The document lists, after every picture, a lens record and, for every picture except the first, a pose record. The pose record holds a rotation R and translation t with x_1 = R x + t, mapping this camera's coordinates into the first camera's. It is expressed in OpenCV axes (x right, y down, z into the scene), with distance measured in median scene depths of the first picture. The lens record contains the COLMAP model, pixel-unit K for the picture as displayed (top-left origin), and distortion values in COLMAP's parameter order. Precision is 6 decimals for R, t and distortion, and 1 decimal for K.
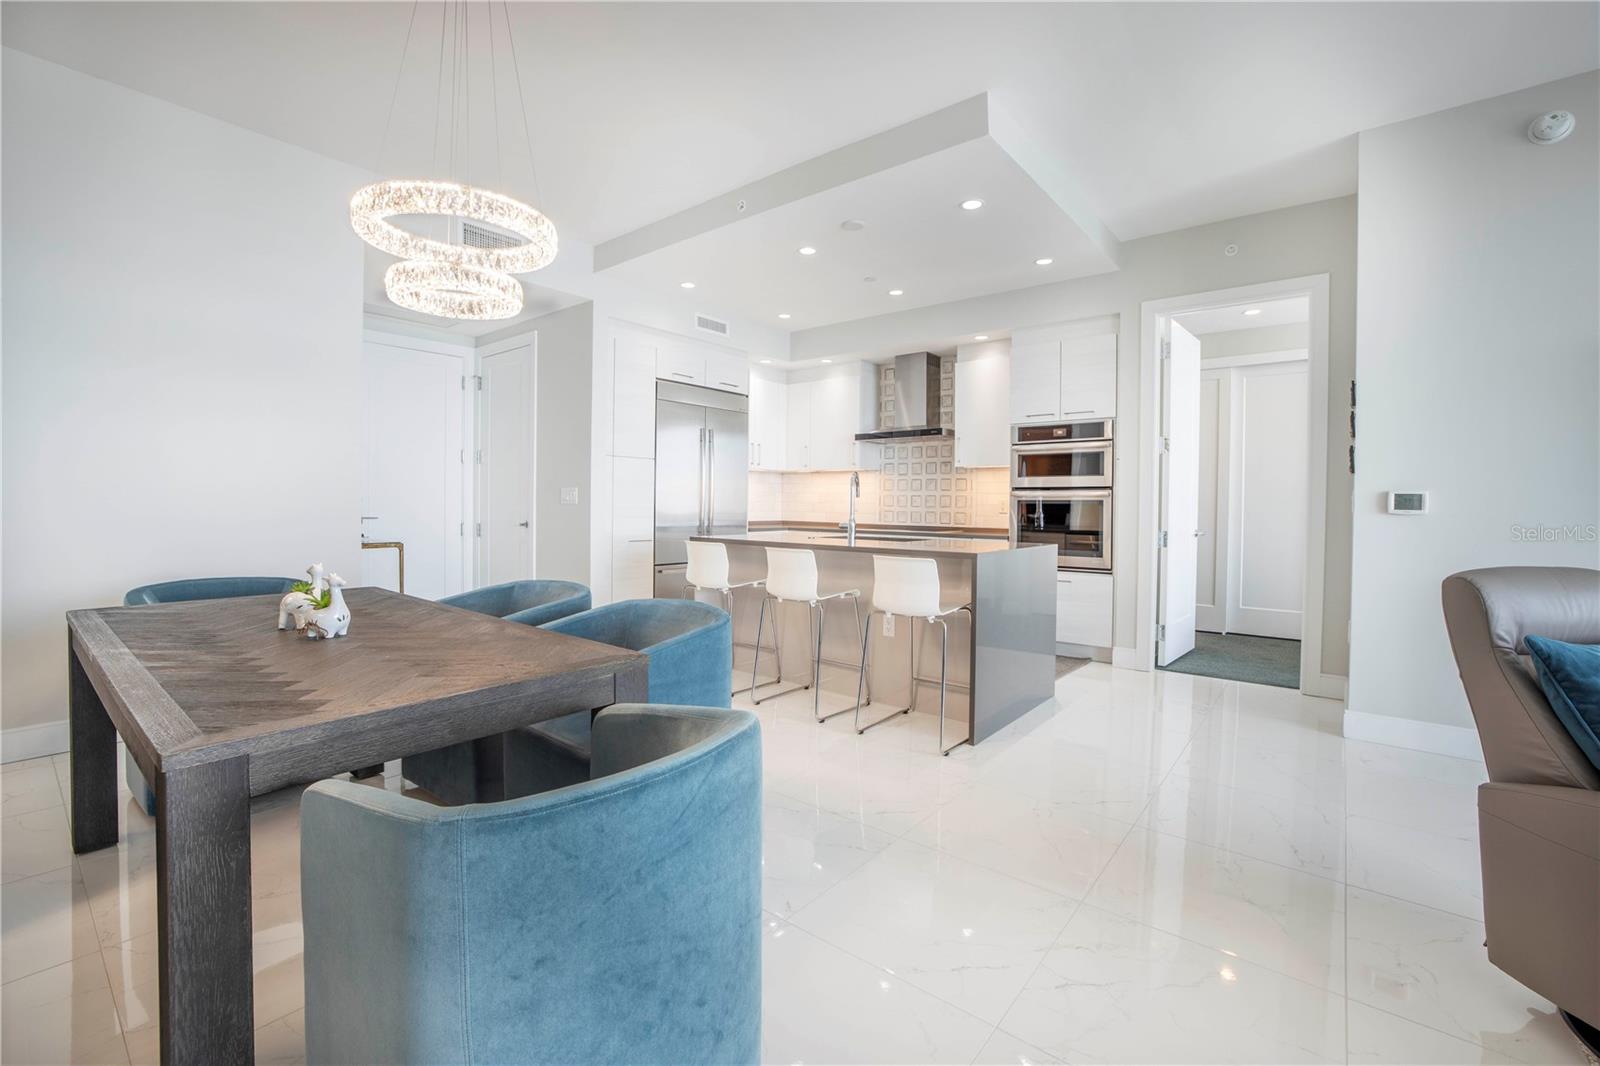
lens RADIAL K [[670.1, 0, 785.2], [0, 670.1, 513.8], [0, 0, 1]] dist [-0.013690, 0.001064]
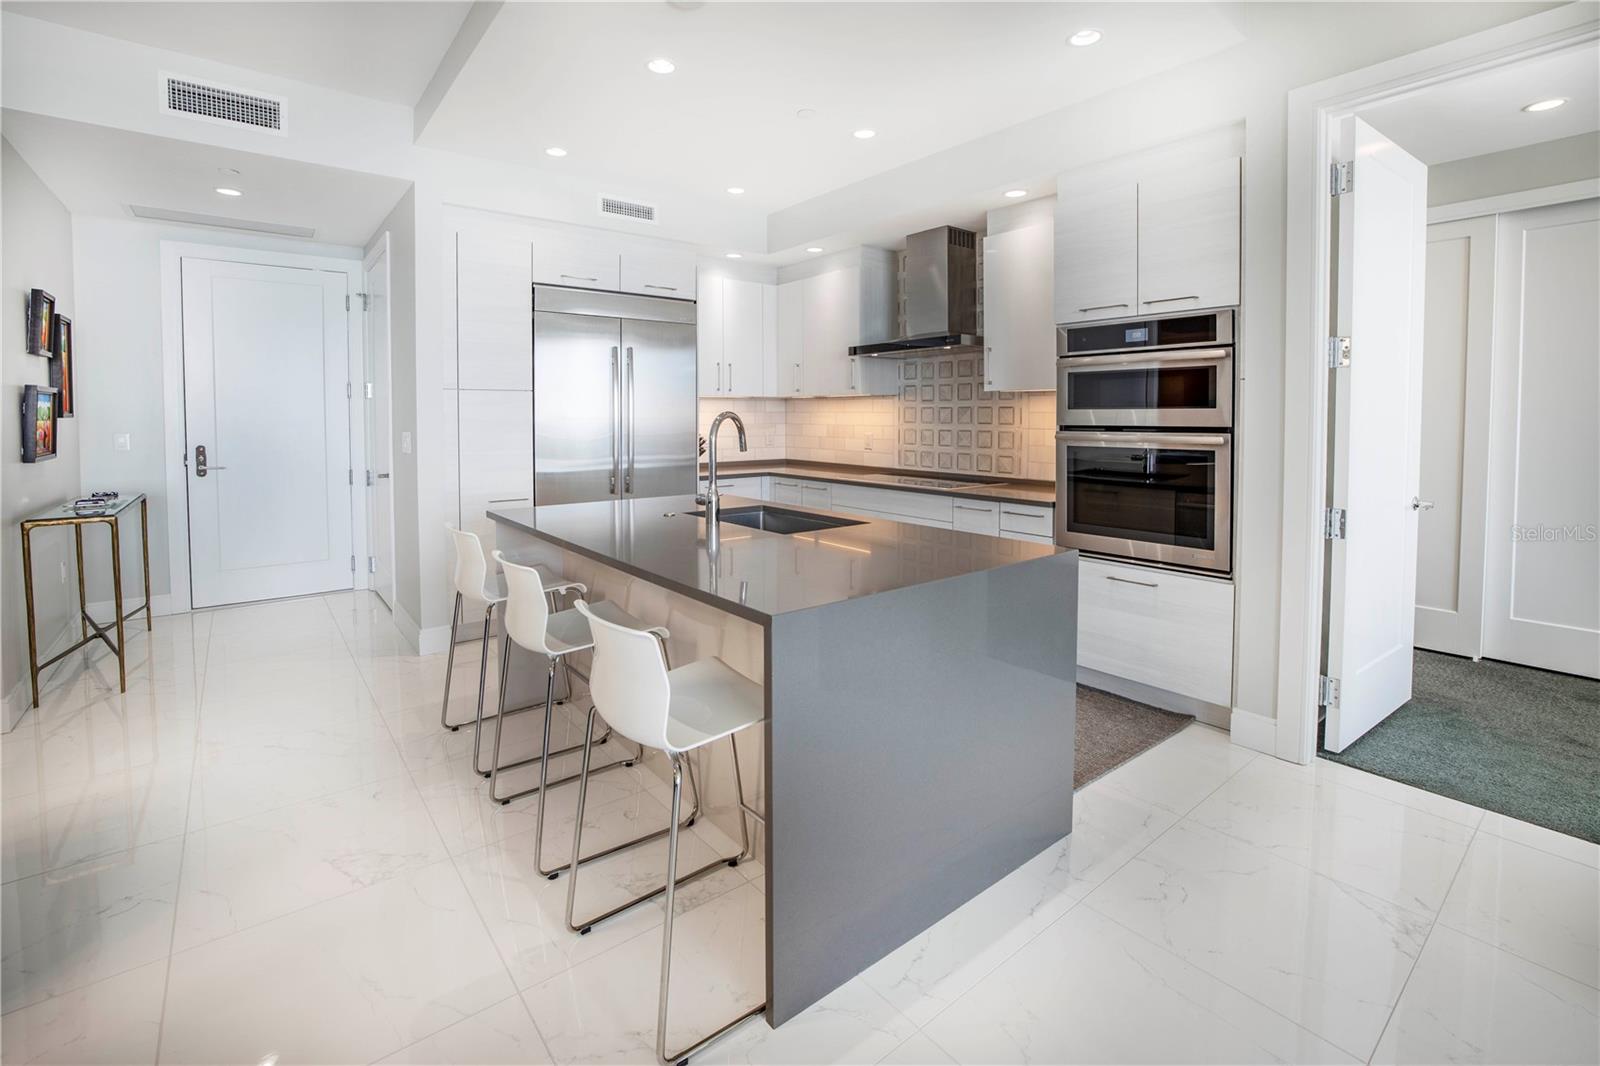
lens RADIAL K [[670.1, 0, 726.8], [0, 670.1, 419.0], [0, 0, 1]] dist [-0.013690, 0.001064]
pose [[0.963236, 0.001012, -0.268654, 0.204108], [-0.003011, 0.999971, -0.007027, -0.039489], [0.268639, 0.007578, 0.963211, 0.300646]]
